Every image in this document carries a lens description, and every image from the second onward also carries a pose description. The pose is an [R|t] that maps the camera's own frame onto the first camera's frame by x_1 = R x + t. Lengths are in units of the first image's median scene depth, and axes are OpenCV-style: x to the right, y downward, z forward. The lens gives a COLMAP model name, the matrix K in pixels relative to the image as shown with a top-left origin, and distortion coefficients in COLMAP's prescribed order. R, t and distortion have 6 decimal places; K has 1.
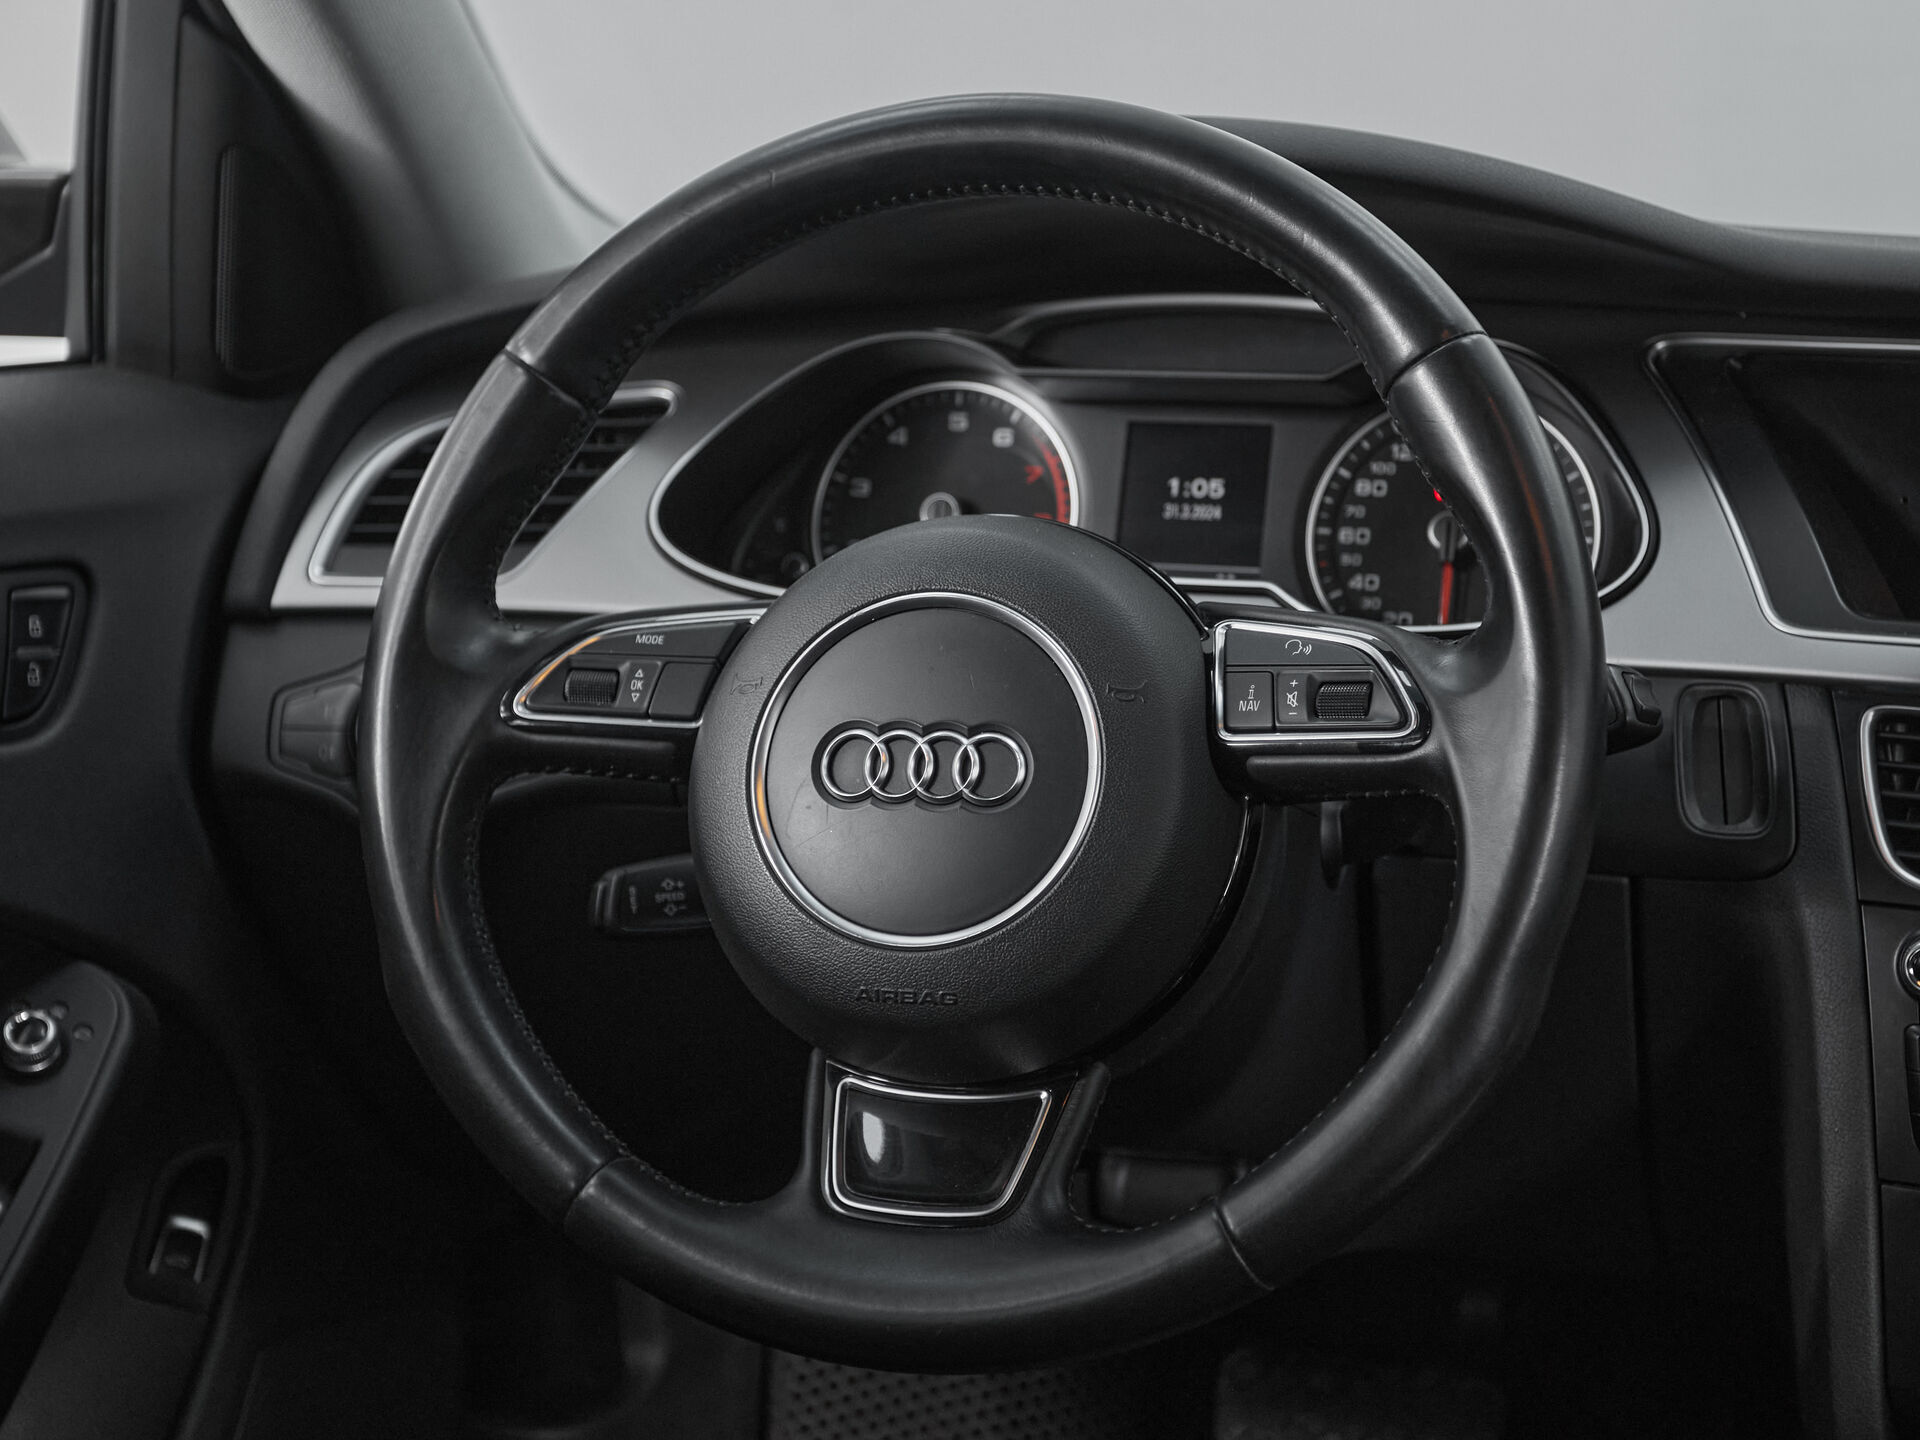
lens RADIAL K [[3308.8, 0, 953.8], [0, 3308.8, 644.5], [0, 0, 1]] dist [0.037598, 0.001363]
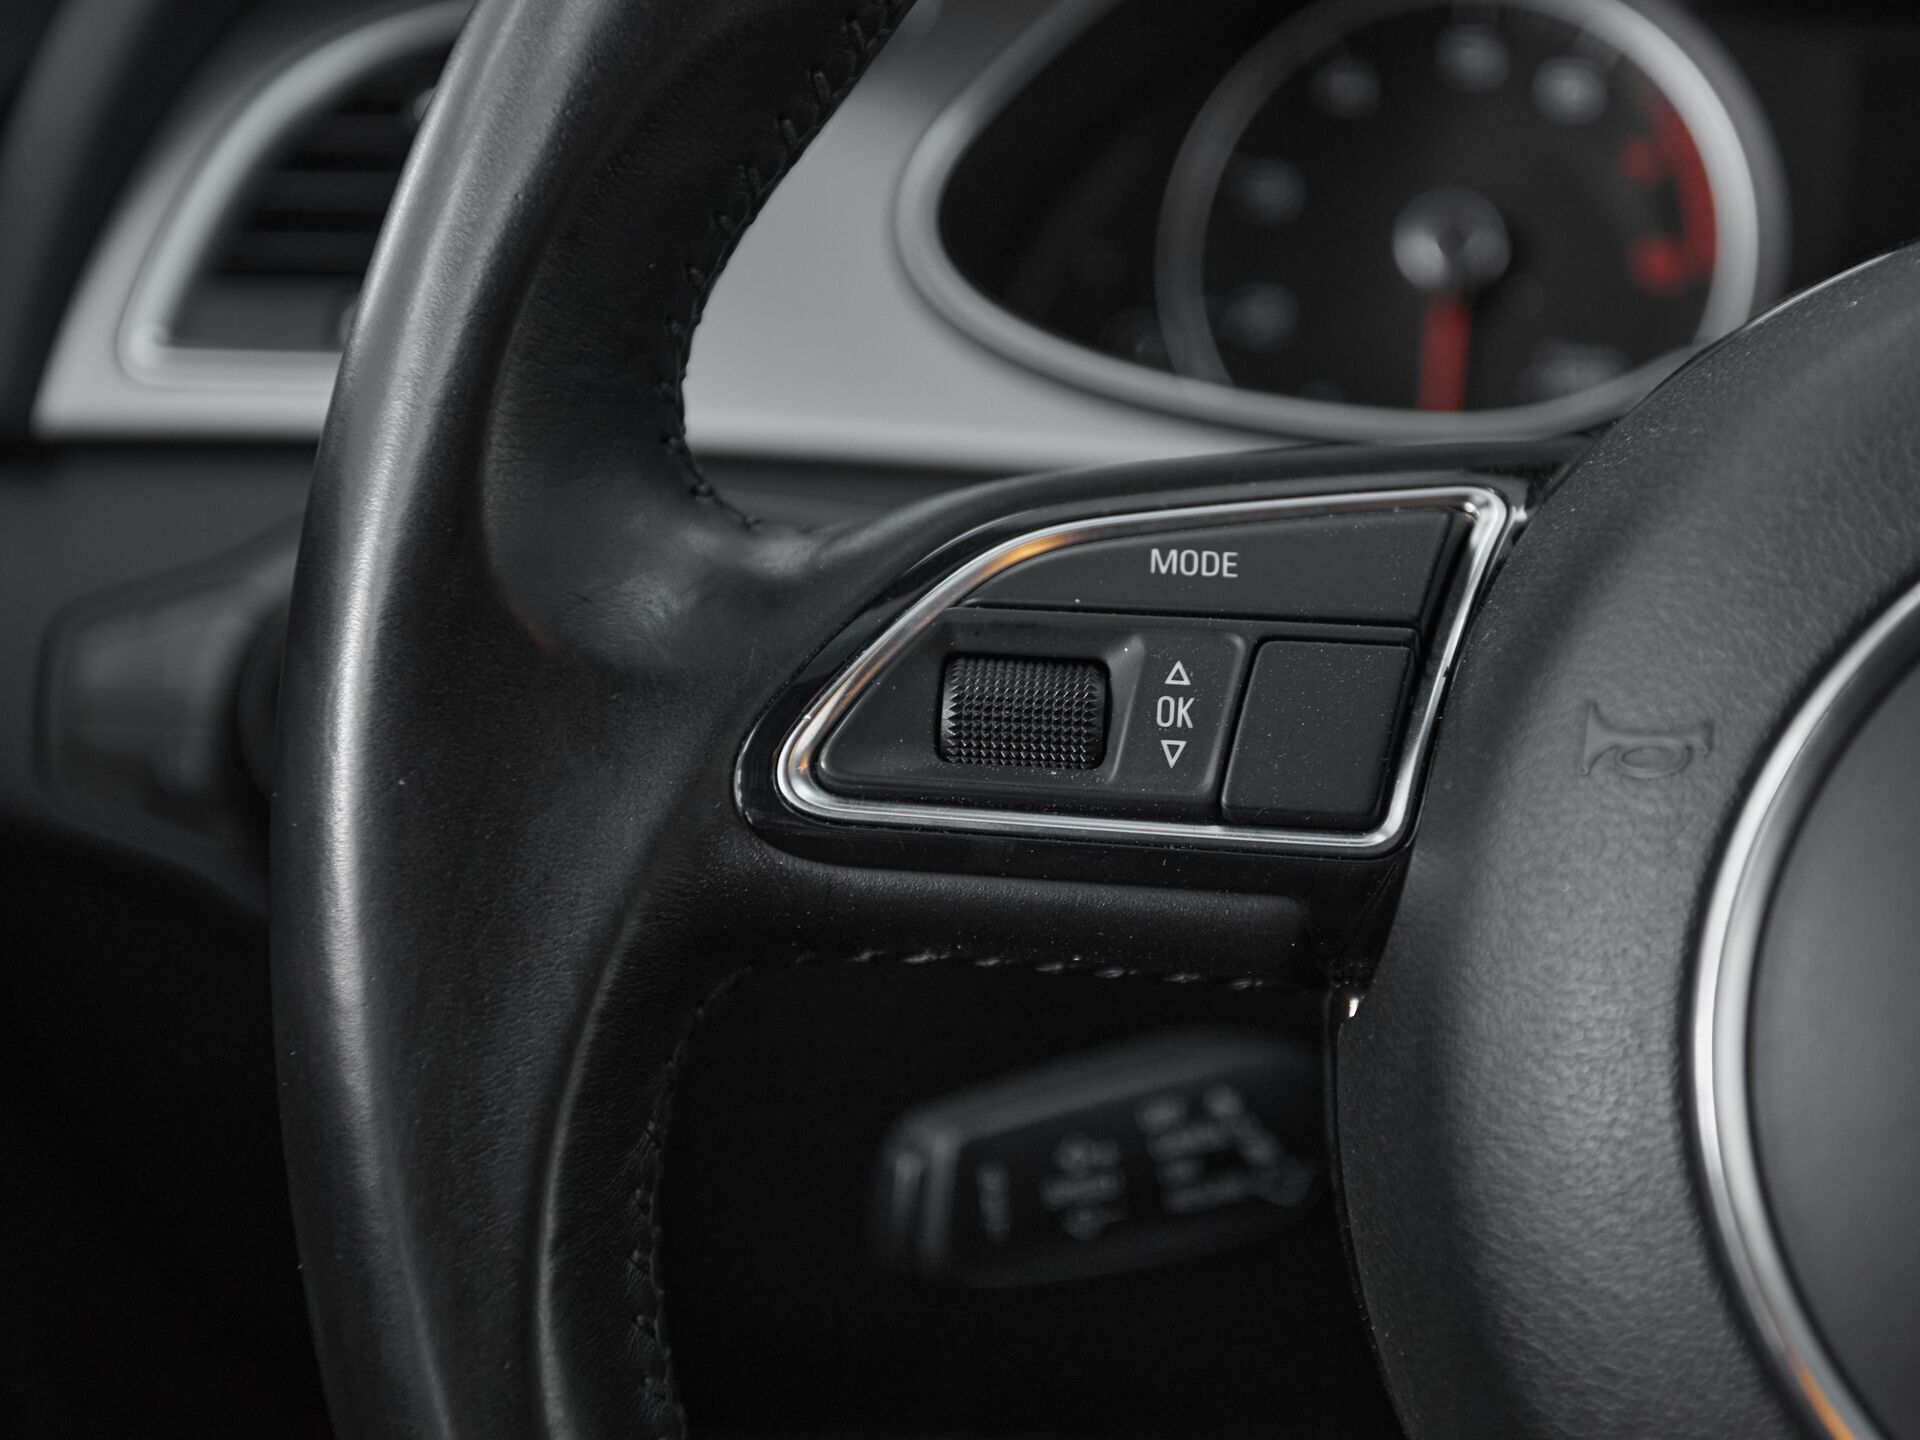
lens RADIAL K [[2751.2, 0, 1003.1], [0, 2751.2, 764.3], [0, 0, 1]] dist [0.024383, 0.030003]
pose [[0.995177, -0.004516, 0.097991, -0.136367], [-0.007348, 0.992701, 0.120375, -0.014097], [-0.097819, -0.120514, 0.987880, 0.736560]]
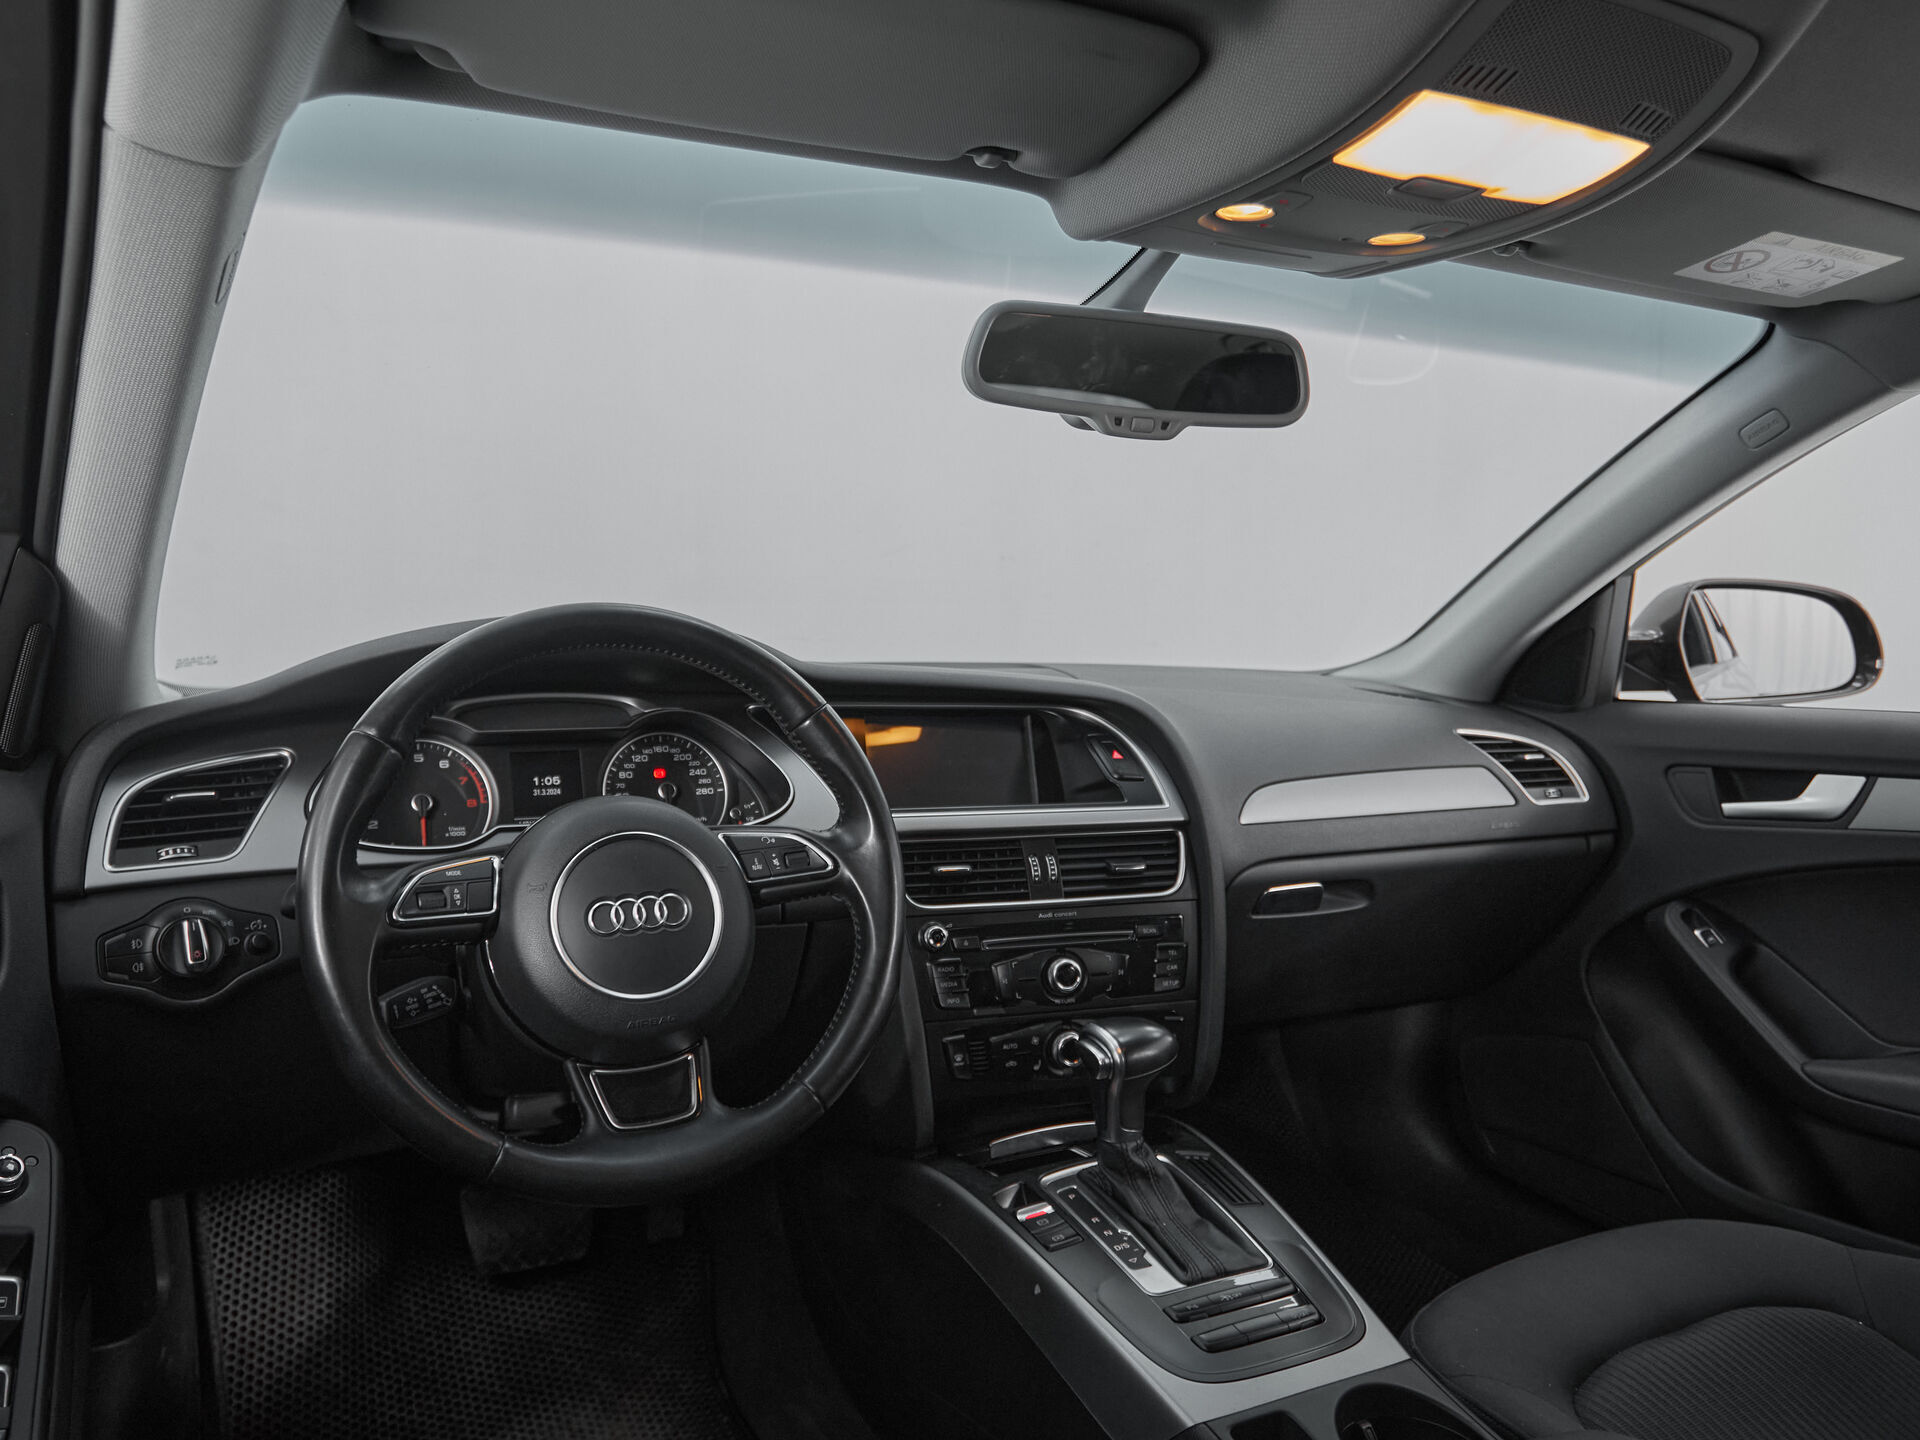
lens RADIAL K [[1353.9, 0, 960.0], [0, 1353.9, 720.0], [0, 0, 1]] dist [-0.002507, -0.002205]
pose [[0.703688, -0.043394, 0.709182, -0.448262], [0.099618, 0.994300, -0.038006, -0.031679], [-0.703491, 0.097392, 0.704000, 0.209724]]
